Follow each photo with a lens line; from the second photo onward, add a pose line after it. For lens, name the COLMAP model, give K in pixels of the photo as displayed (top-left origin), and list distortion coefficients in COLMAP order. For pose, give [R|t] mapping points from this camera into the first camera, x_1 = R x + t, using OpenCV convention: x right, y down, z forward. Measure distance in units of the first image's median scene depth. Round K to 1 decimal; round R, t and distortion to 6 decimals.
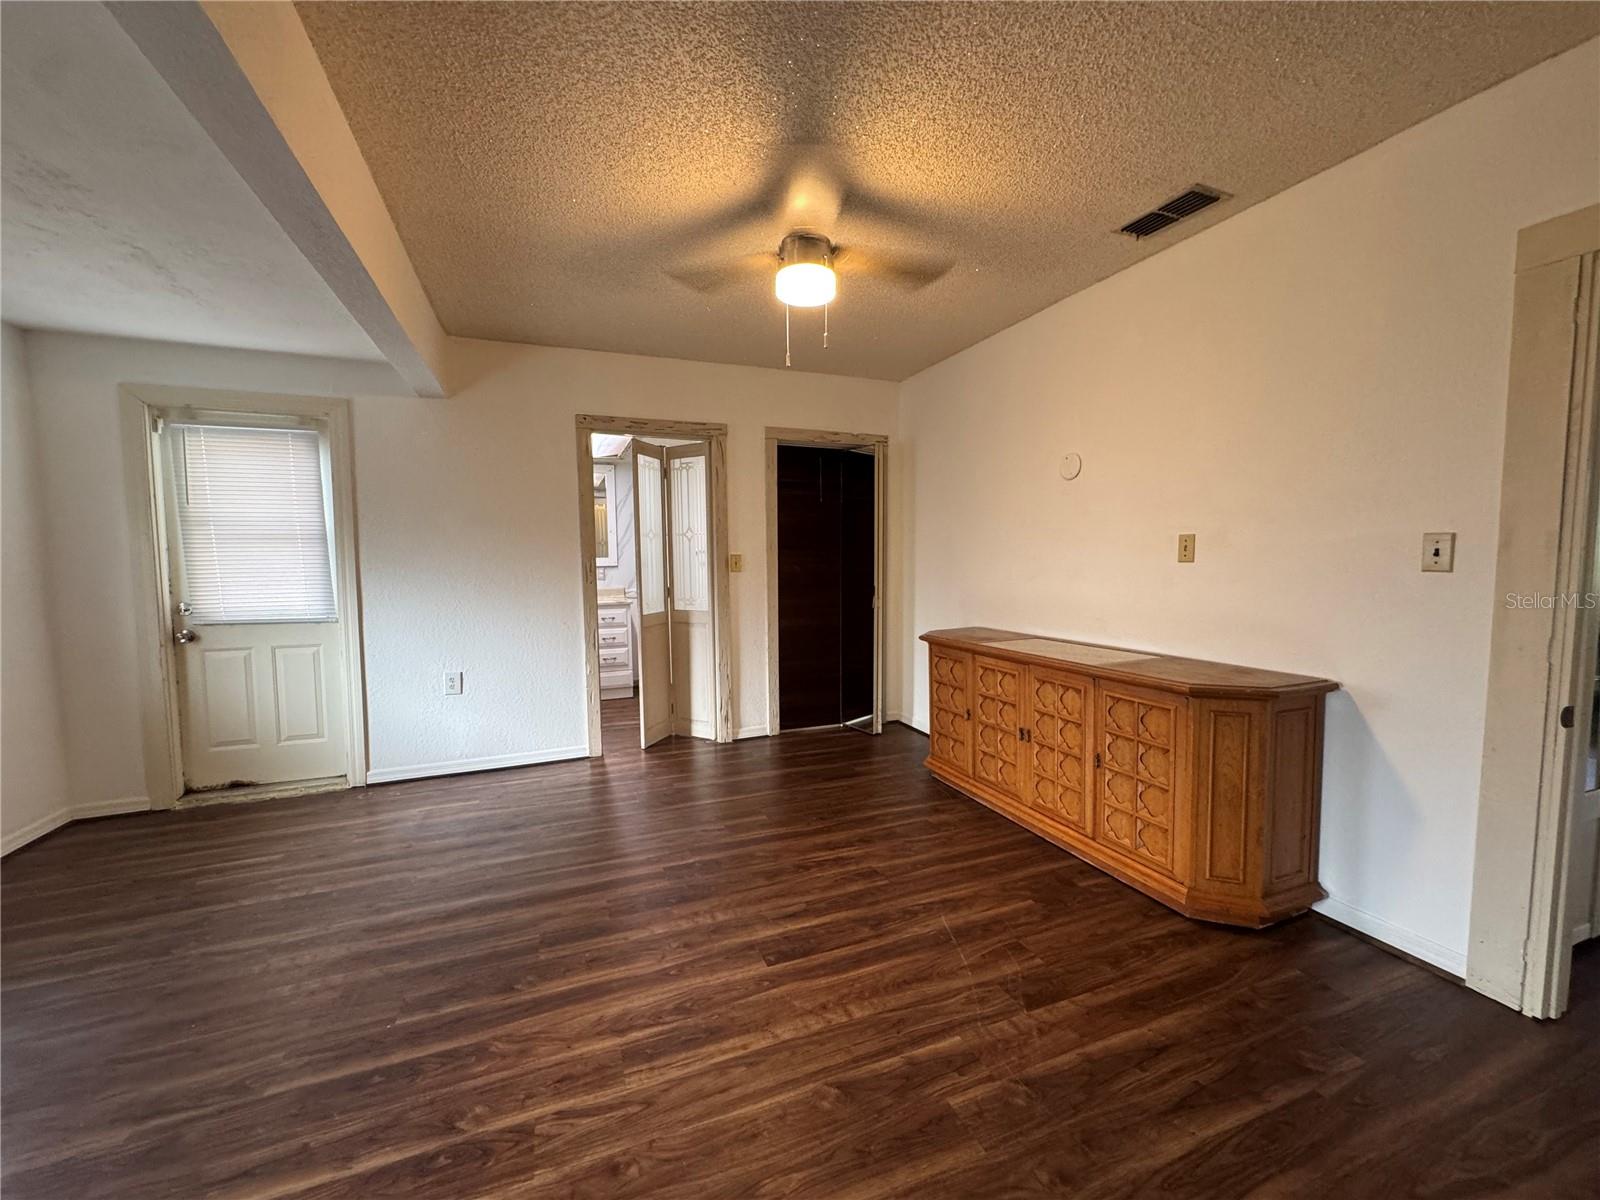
lens RADIAL K [[639.6, 0, 797.1], [0, 639.6, 601.0], [0, 0, 1]] dist [-0.001882, -0.000057]
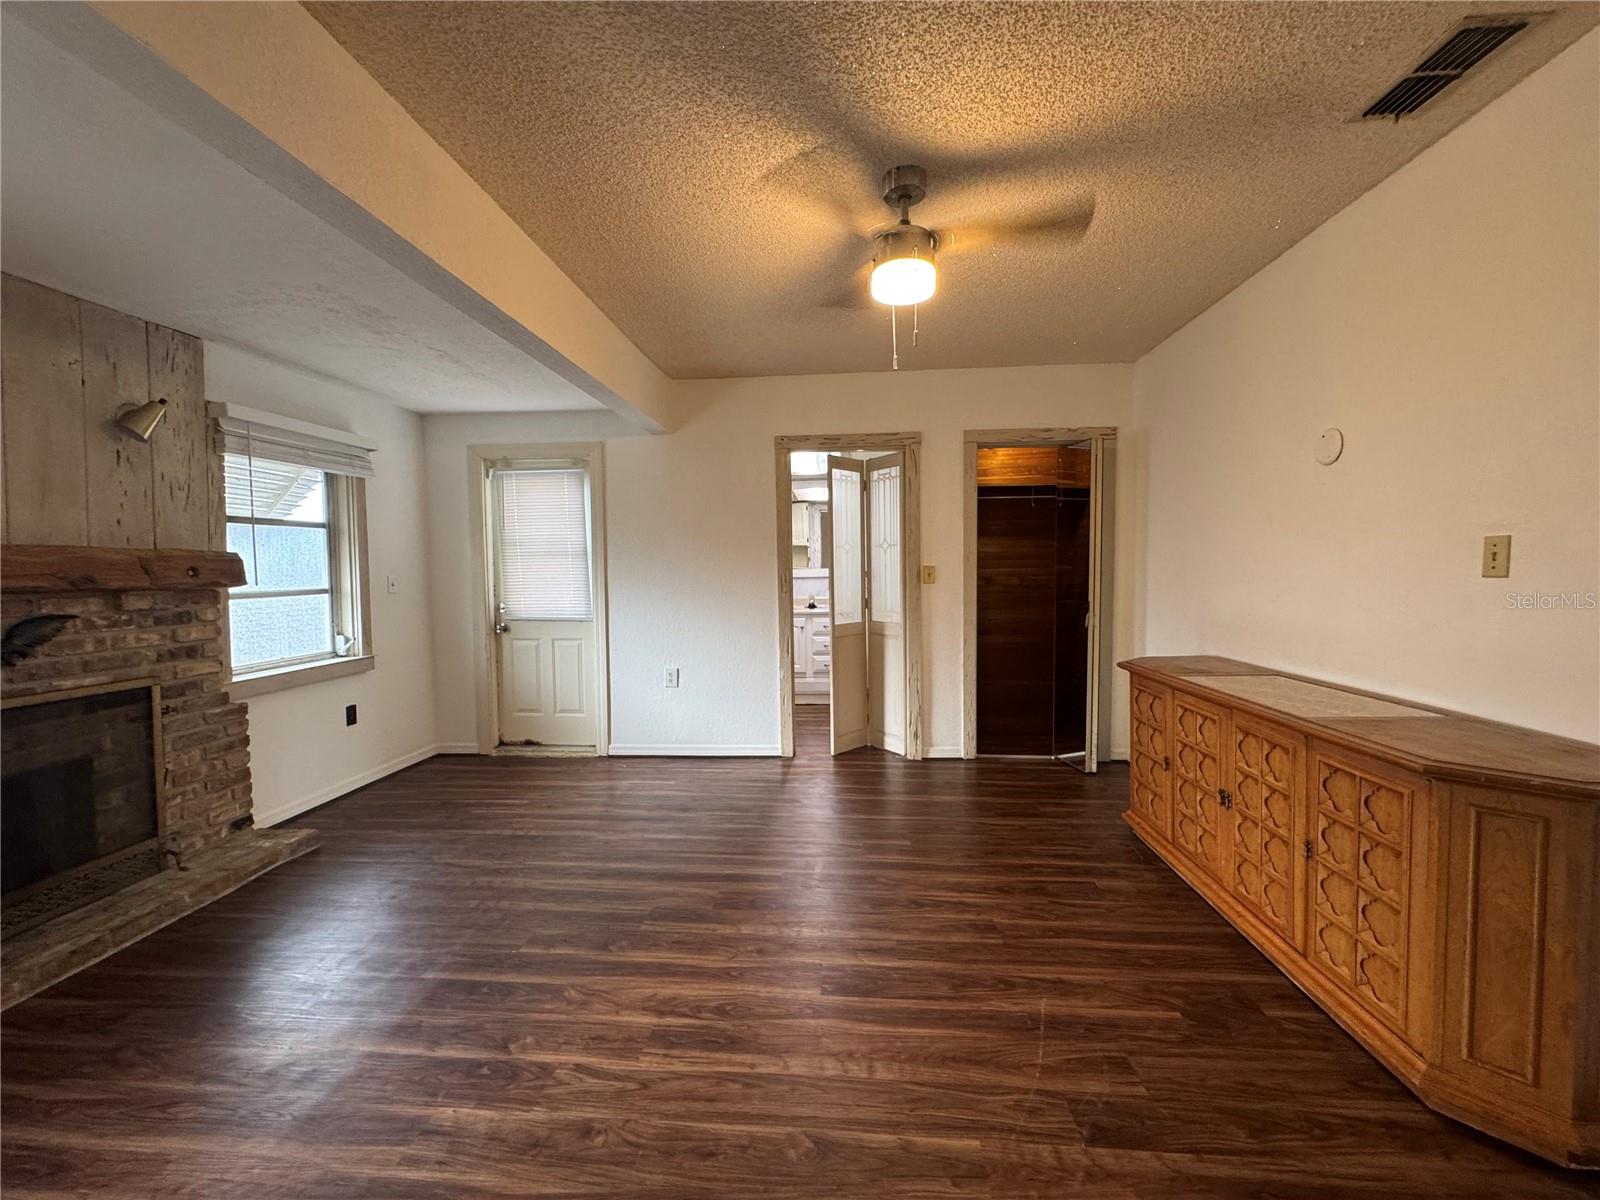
lens RADIAL K [[639.6, 0, 797.1], [0, 639.6, 601.0], [0, 0, 1]] dist [-0.001882, -0.000057]
pose [[0.896165, 0.021562, -0.443196, 0.244438], [-0.027823, 0.999584, -0.007628, -0.010691], [0.442847, 0.019167, 0.896392, 0.077694]]
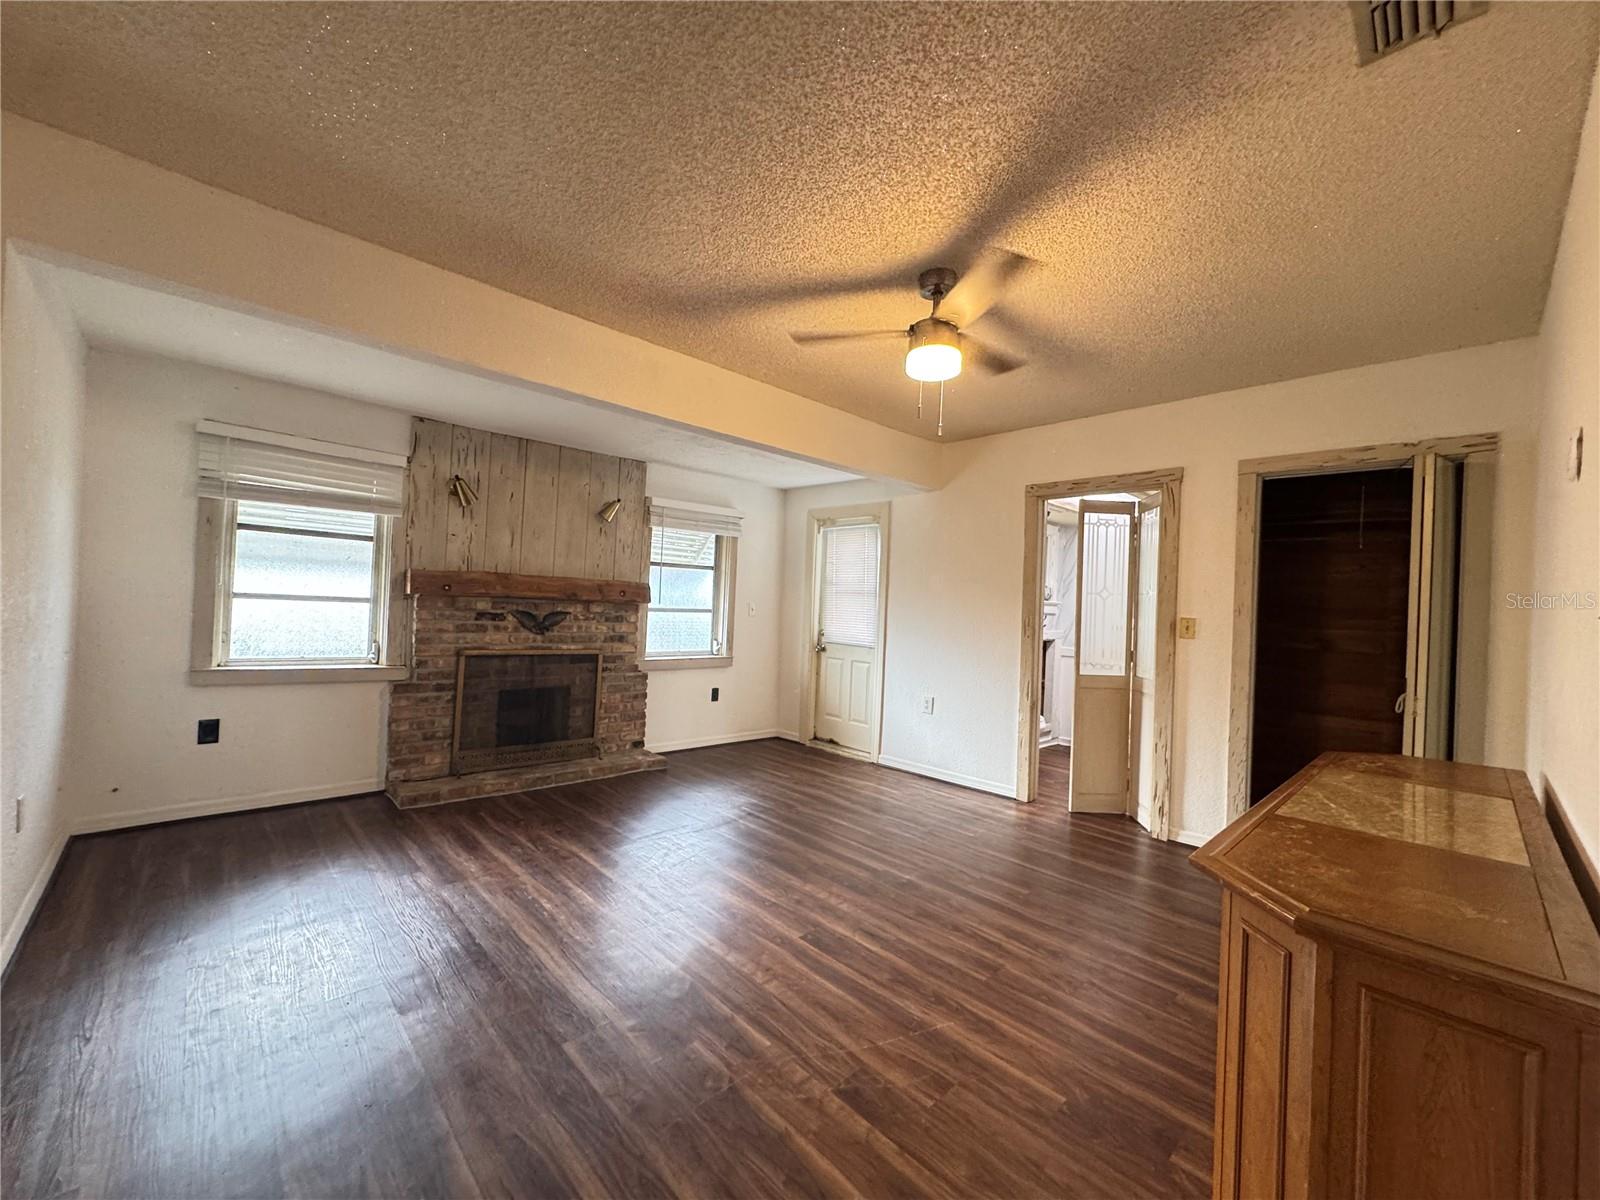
lens RADIAL K [[637.4, 0, 796.7], [0, 637.4, 599.8], [0, 0, 1]] dist [-0.001535, -0.000017]
pose [[0.369354, 0.016646, -0.929140, 0.777514], [-0.111948, 0.993355, -0.026705, -0.026236], [0.922521, 0.113879, 0.368763, 0.343529]]
